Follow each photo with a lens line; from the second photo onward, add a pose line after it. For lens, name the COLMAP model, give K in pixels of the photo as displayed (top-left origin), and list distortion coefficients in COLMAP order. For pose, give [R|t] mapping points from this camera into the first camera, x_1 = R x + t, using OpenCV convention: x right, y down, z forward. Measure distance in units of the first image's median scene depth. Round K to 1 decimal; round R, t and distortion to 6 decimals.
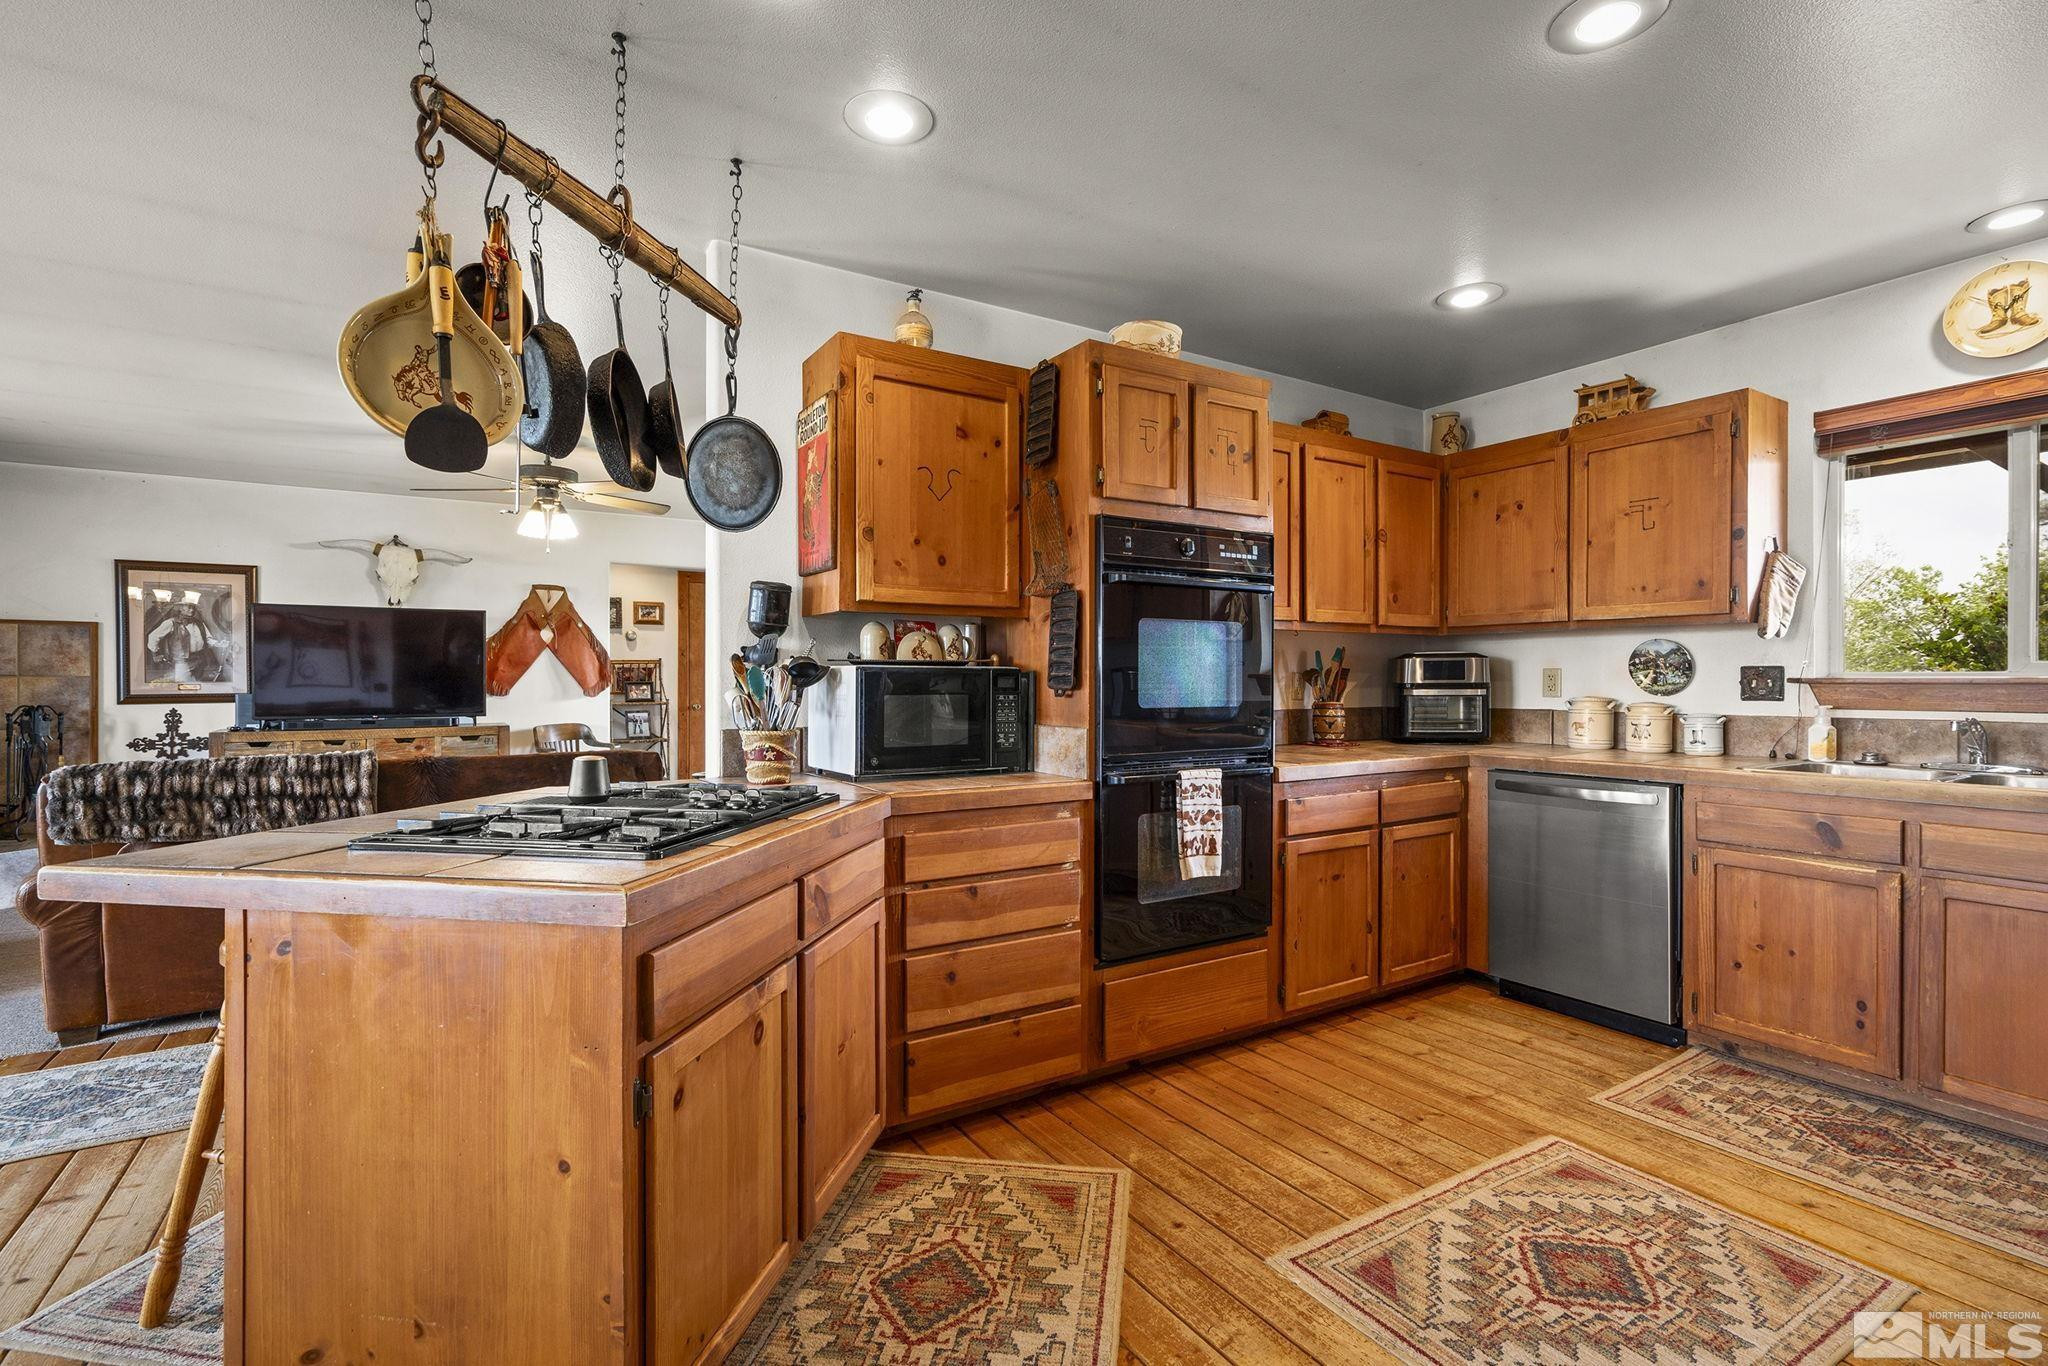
lens RADIAL K [[947.9, 0, 1024.3], [0, 947.9, 678.4], [0, 0, 1]] dist [0.000793, 0.000526]
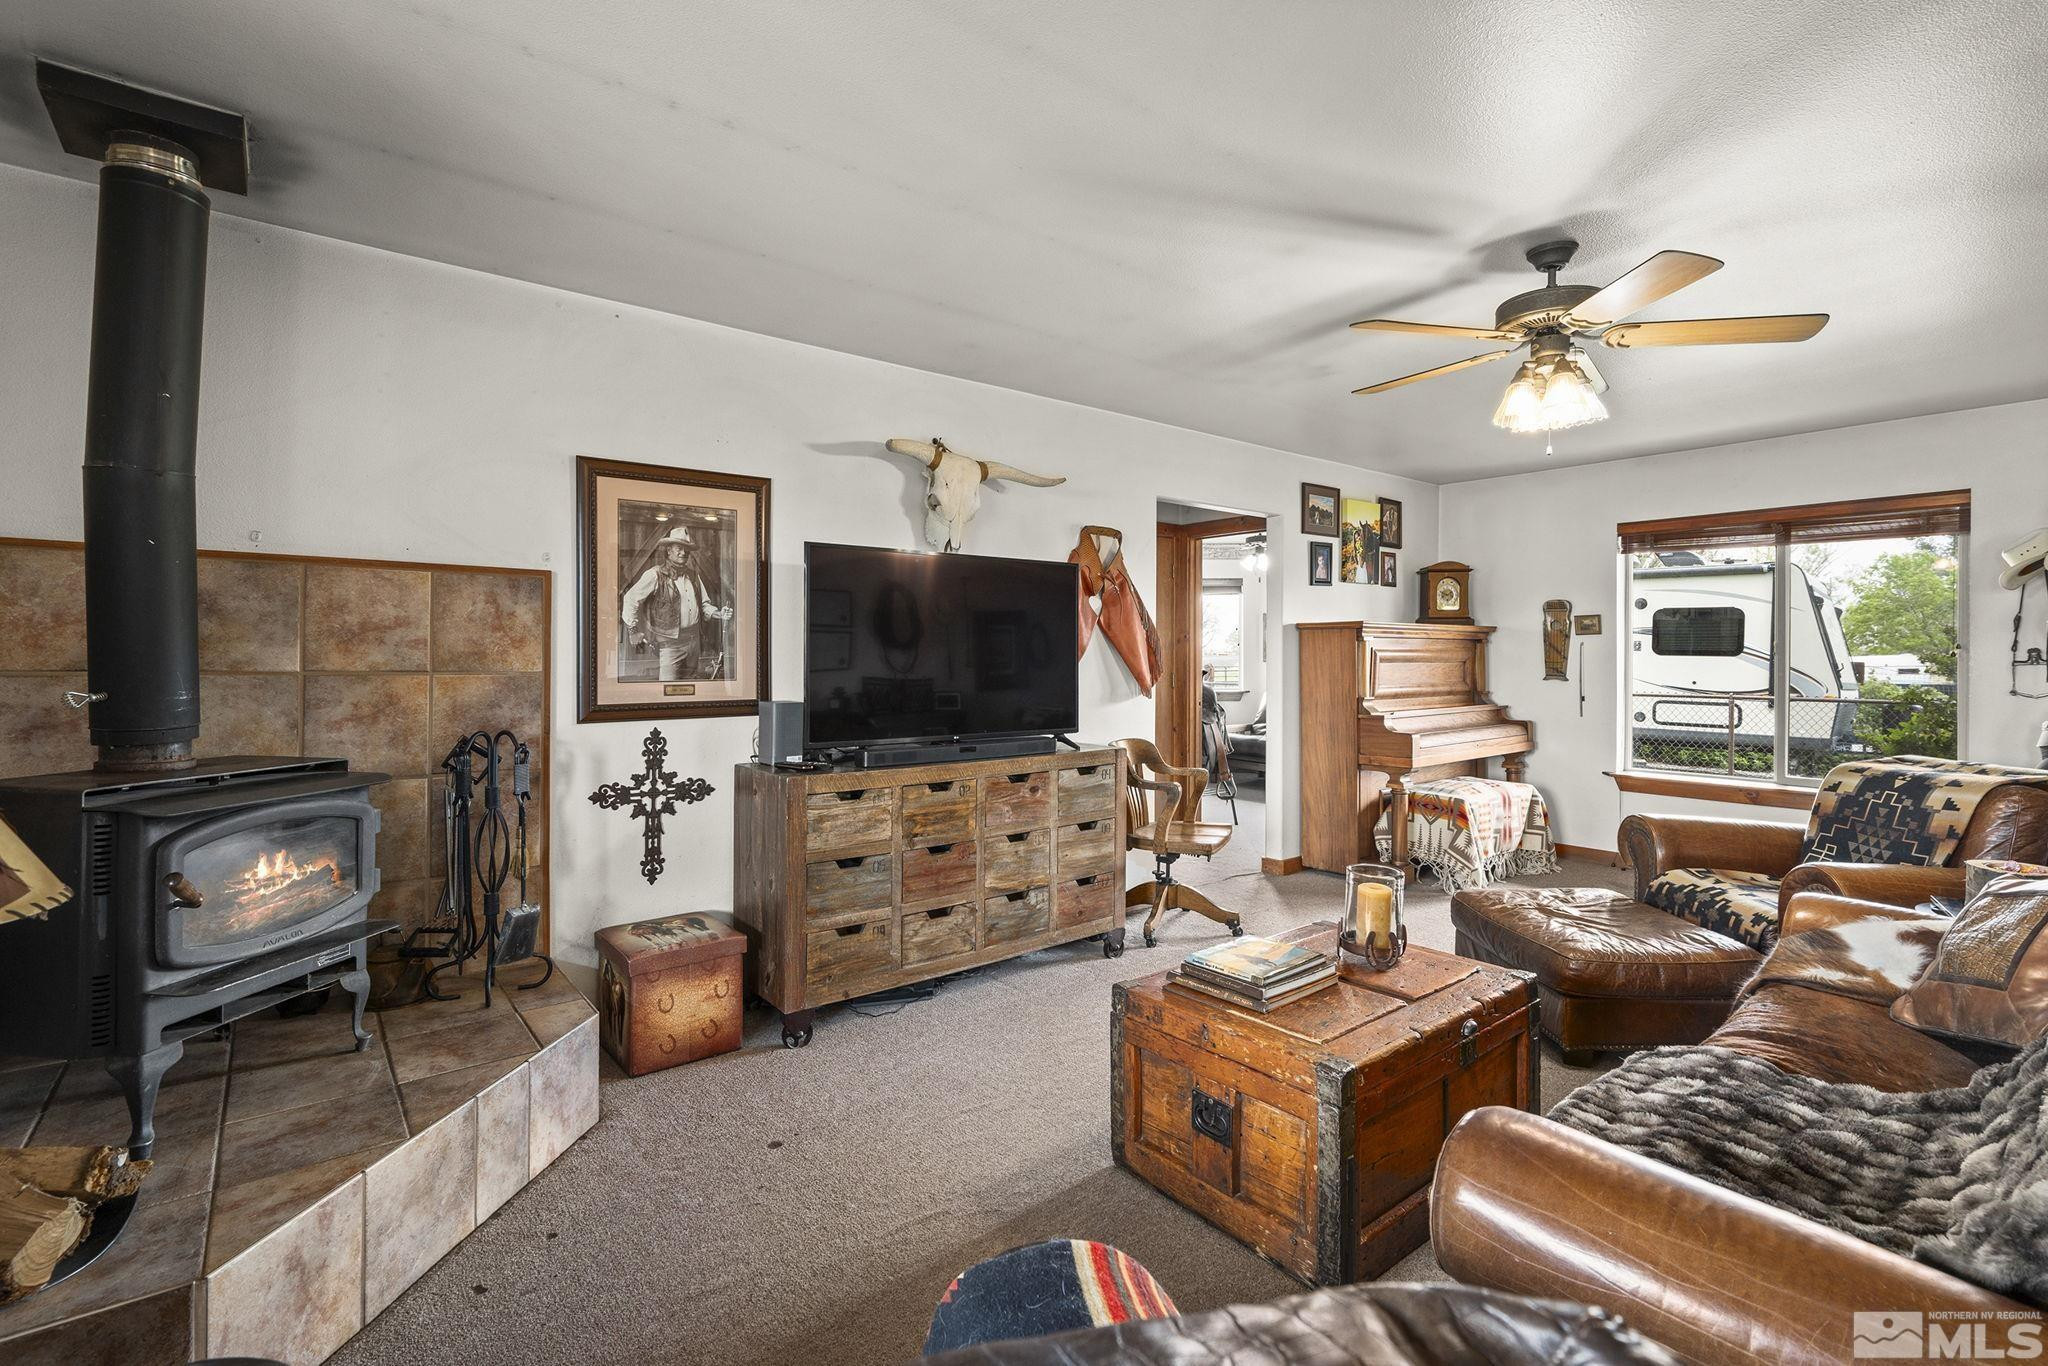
lens RADIAL K [[943.8, 0, 1015.2], [0, 943.8, 652.5], [0, 0, 1]] dist [0.000298, -0.000003]
pose [[0.993540, 0.005496, 0.113346, -0.755719], [-0.005406, 0.999985, -0.001101, -0.013581], [-0.113351, 0.000481, 0.993555, 0.429474]]
